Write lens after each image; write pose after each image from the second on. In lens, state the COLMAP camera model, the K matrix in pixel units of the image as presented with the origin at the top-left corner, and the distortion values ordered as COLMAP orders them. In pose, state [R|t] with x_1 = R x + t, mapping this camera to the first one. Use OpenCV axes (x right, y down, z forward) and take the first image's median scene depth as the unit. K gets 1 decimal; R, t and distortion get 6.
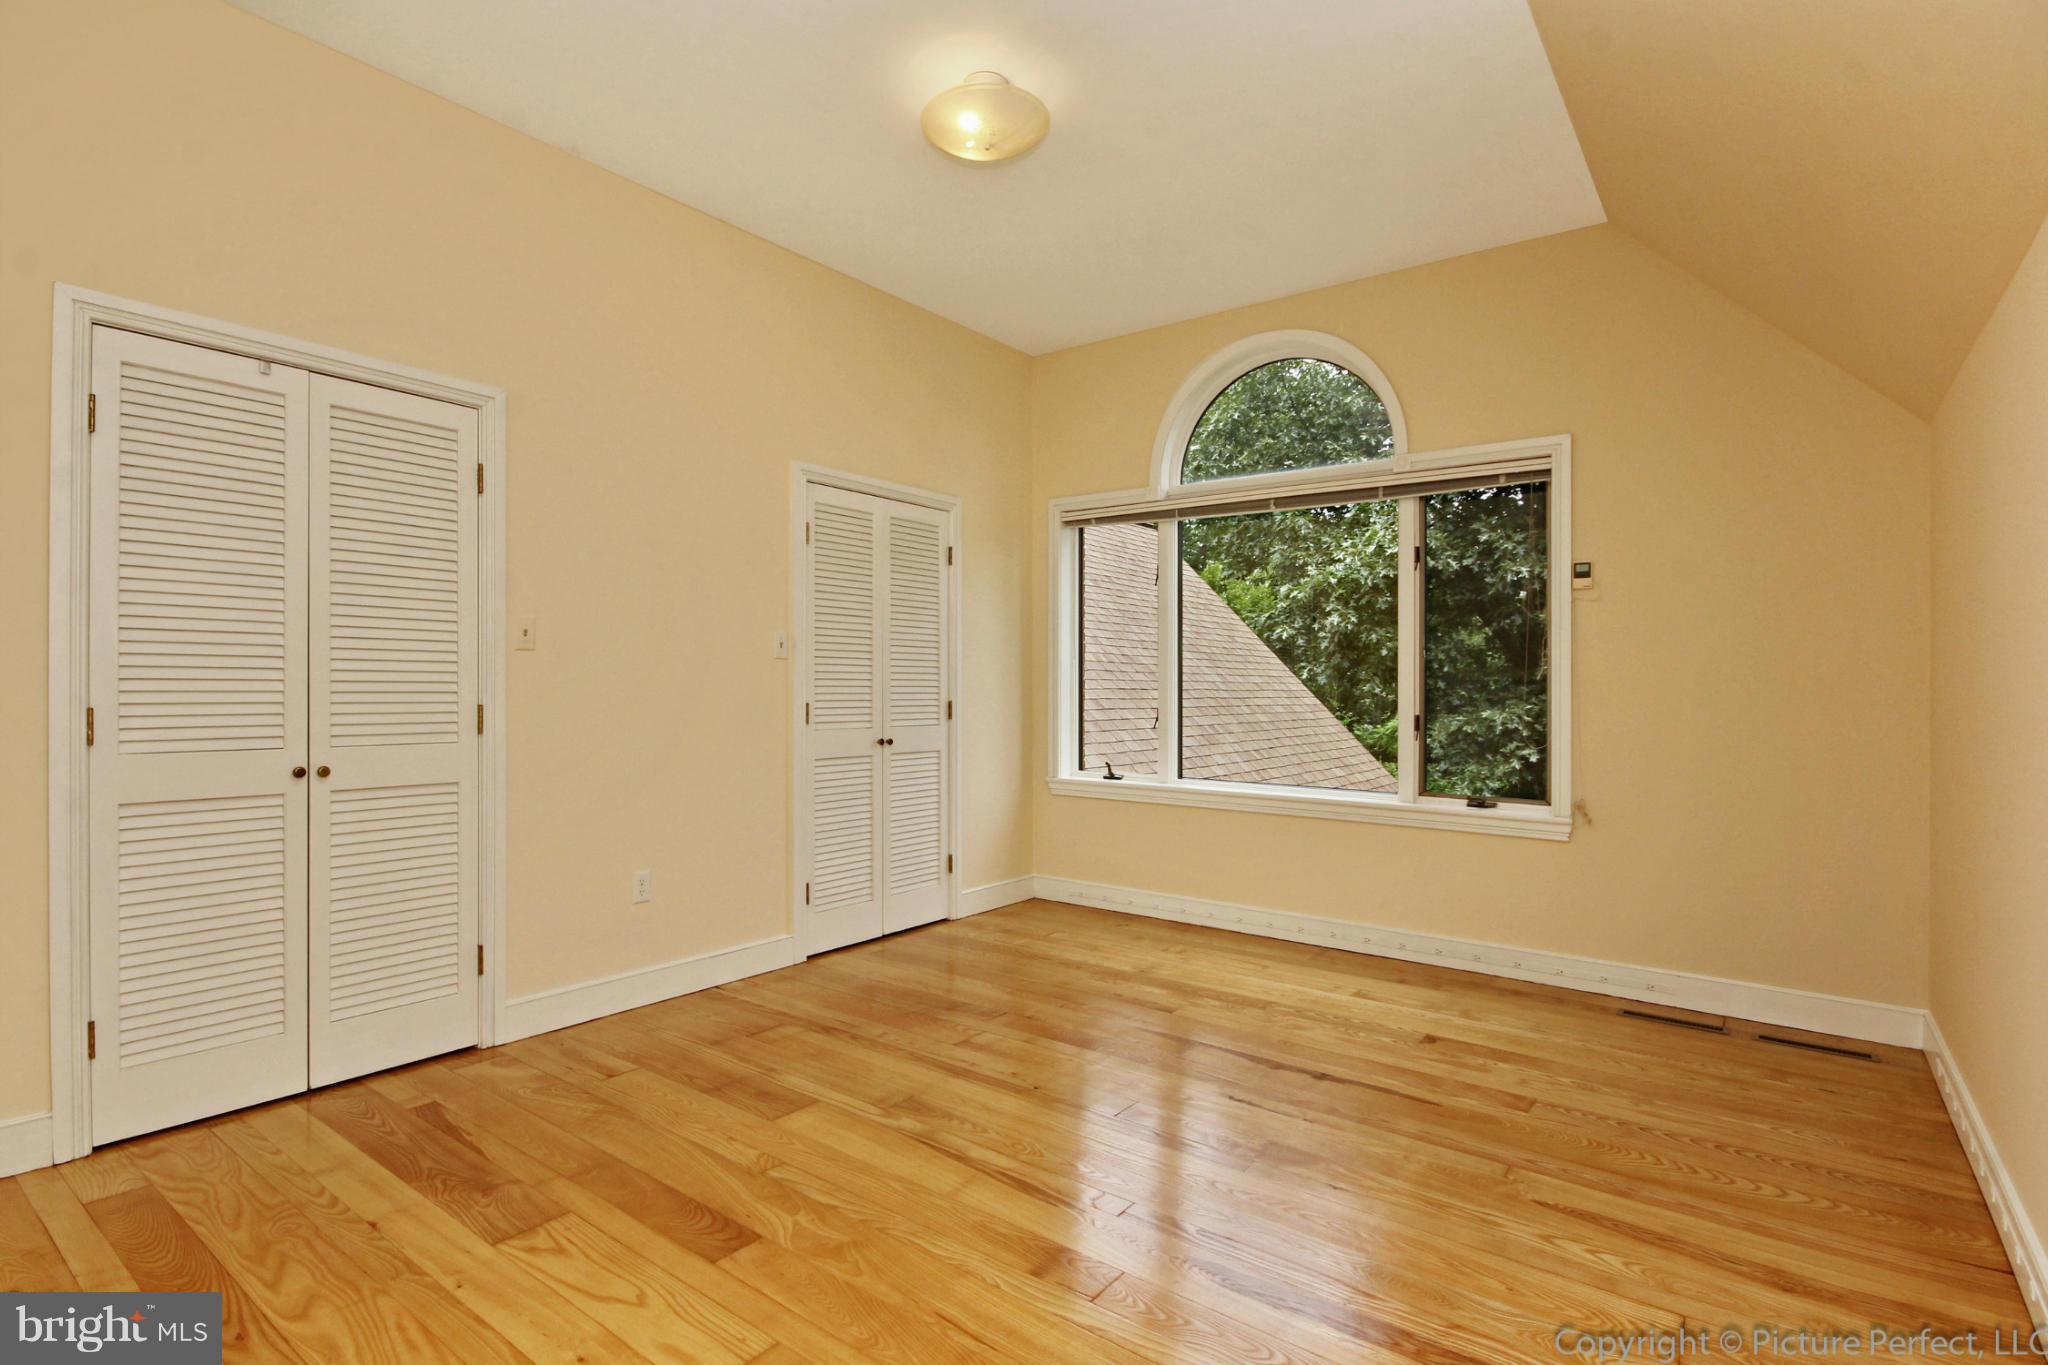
lens RADIAL K [[993.4, 0, 1019.4], [0, 993.4, 677.5], [0, 0, 1]] dist [-0.002108, -0.004117]
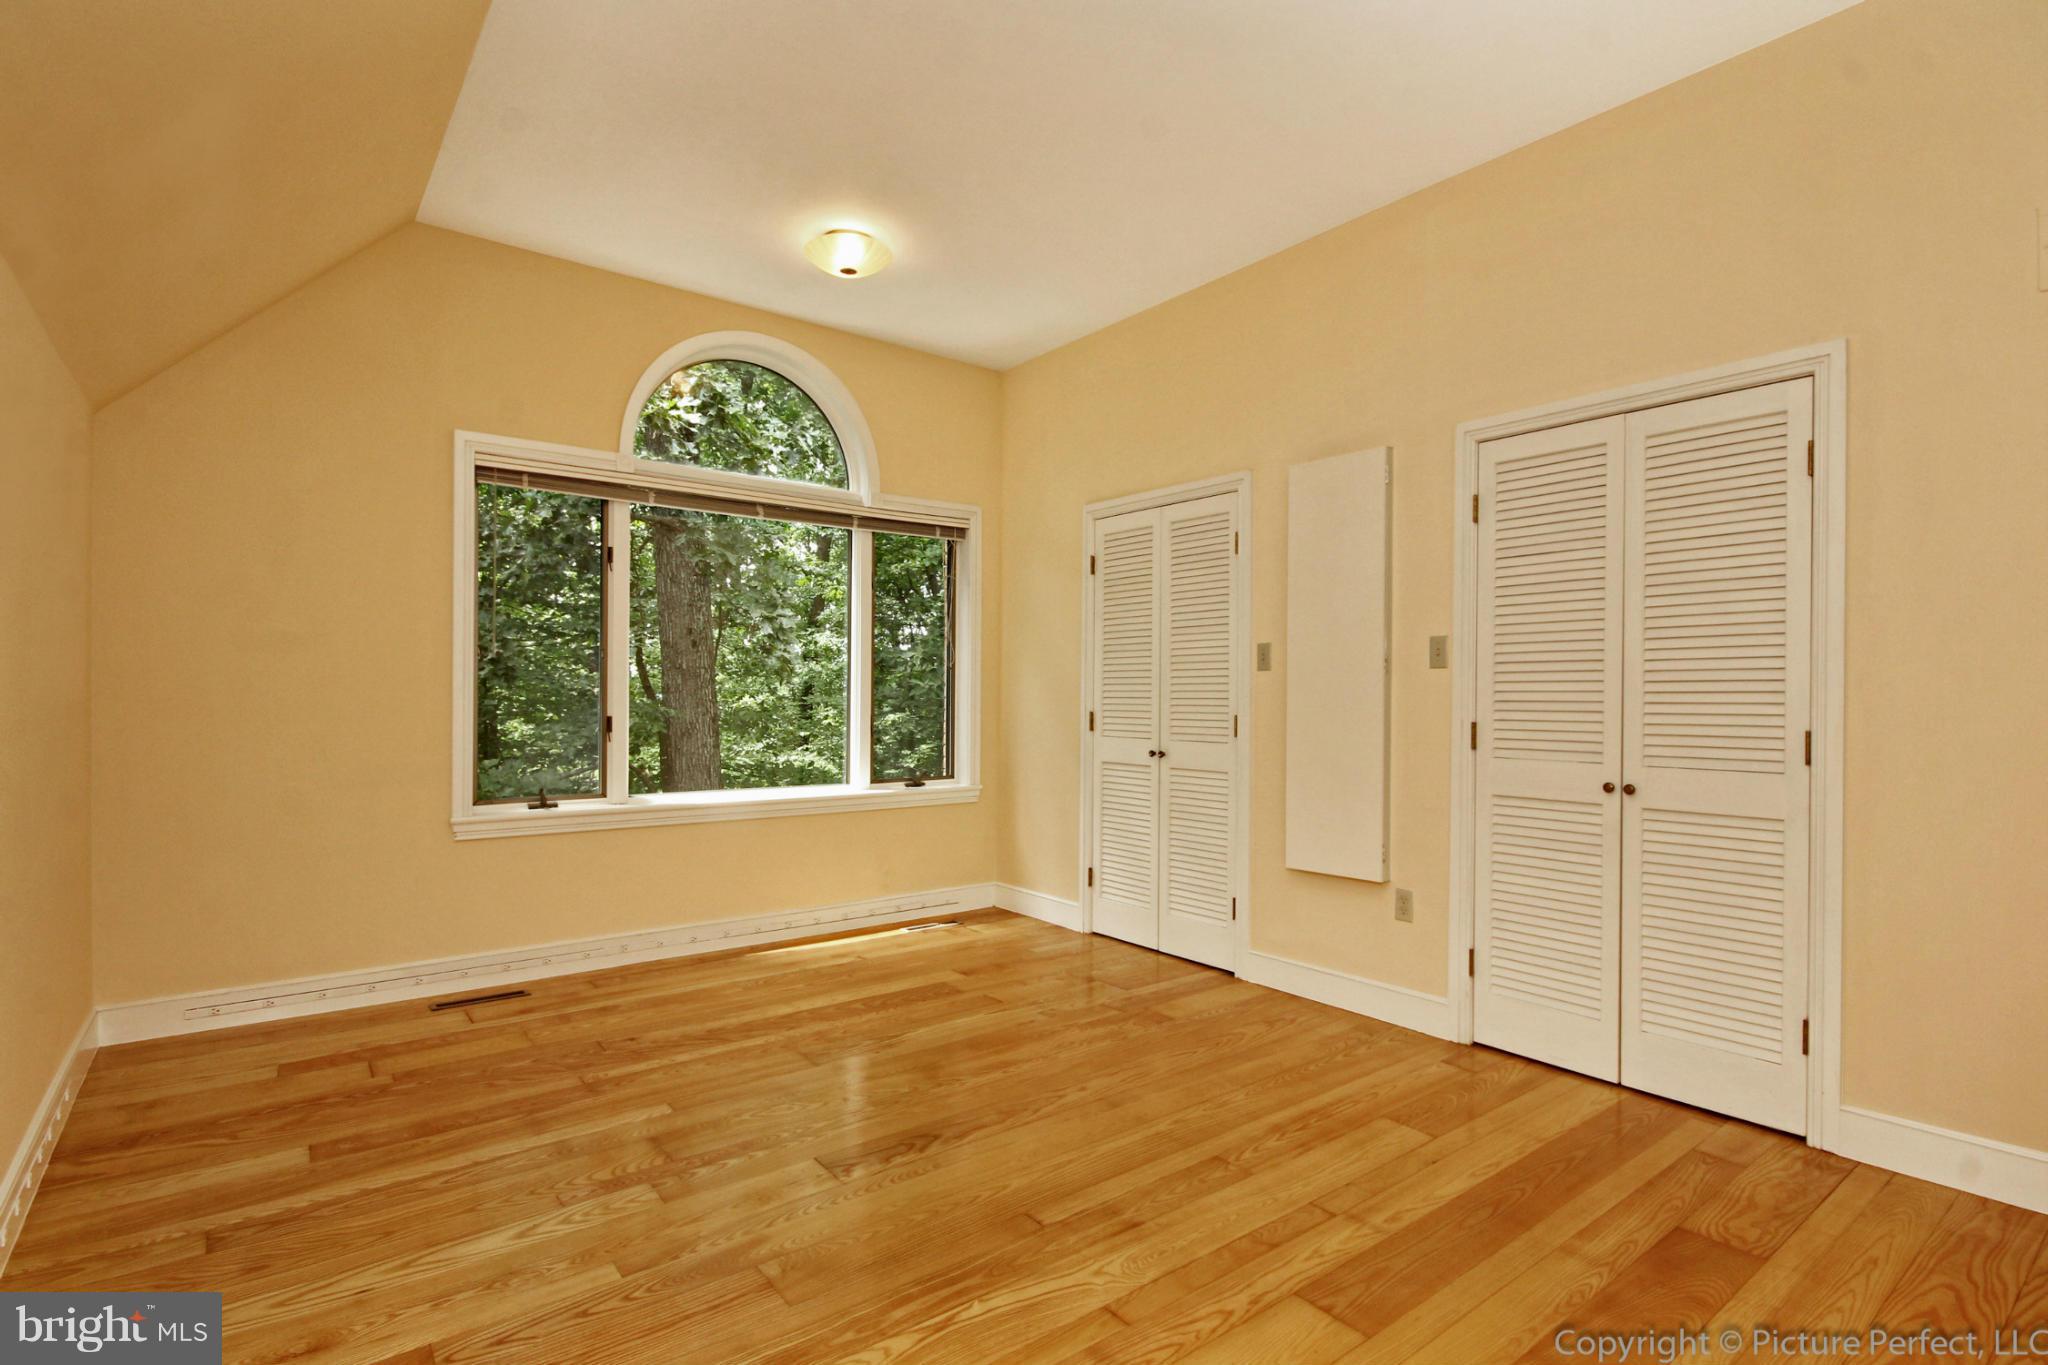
lens RADIAL K [[993.4, 0, 1019.0], [0, 993.4, 699.1], [0, 0, 1]] dist [-0.002108, -0.004117]
pose [[-0.263870, -0.010404, -0.964502, 0.573647], [-0.003239, 0.999946, -0.009900, 0.013934], [0.964553, 0.000512, -0.263889, 0.760557]]
